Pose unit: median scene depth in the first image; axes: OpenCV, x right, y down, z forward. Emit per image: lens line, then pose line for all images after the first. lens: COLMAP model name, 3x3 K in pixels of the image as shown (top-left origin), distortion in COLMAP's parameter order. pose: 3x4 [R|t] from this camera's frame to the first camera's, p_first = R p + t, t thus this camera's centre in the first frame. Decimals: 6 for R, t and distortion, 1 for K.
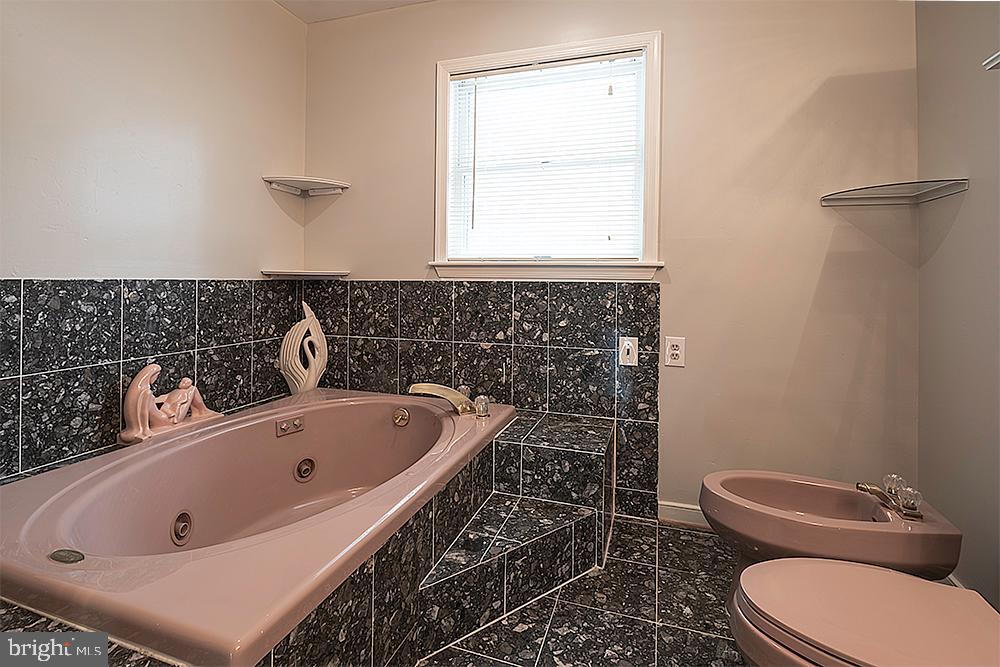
lens RADIAL K [[493.7, 0, 489.6], [0, 493.7, 268.8], [0, 0, 1]] dist [0.002357, 0.000486]
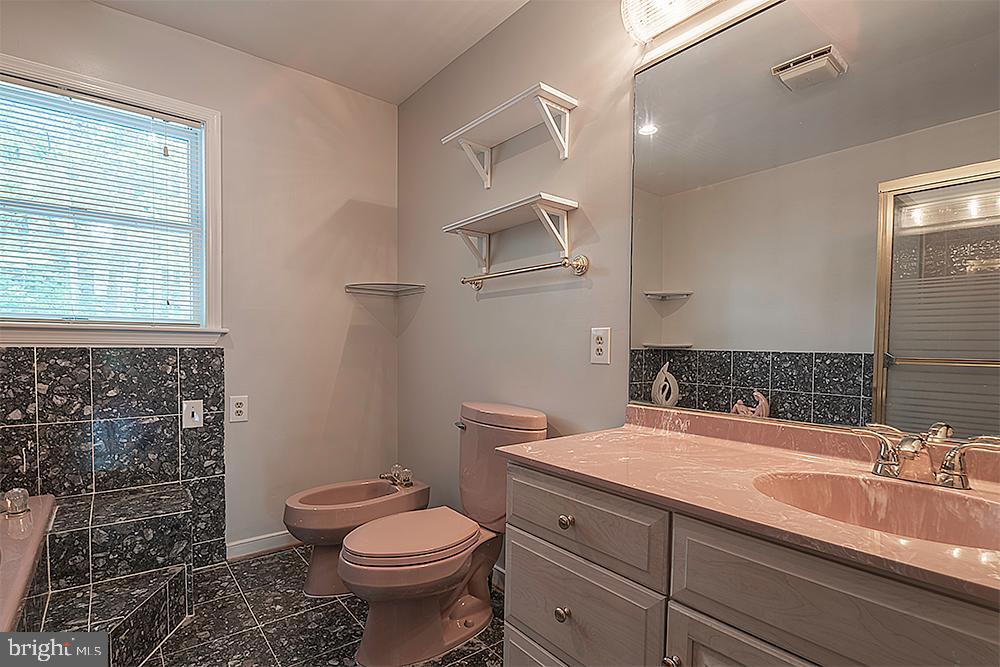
lens RADIAL K [[493.7, 0, 495.6], [0, 493.7, 338.1], [0, 0, 1]] dist [0.002357, 0.000486]
pose [[0.528373, 0.009659, 0.848957, -0.315997], [-0.019979, 0.999800, 0.001060, -0.007340], [-0.848777, -0.017522, 0.528461, -0.102986]]
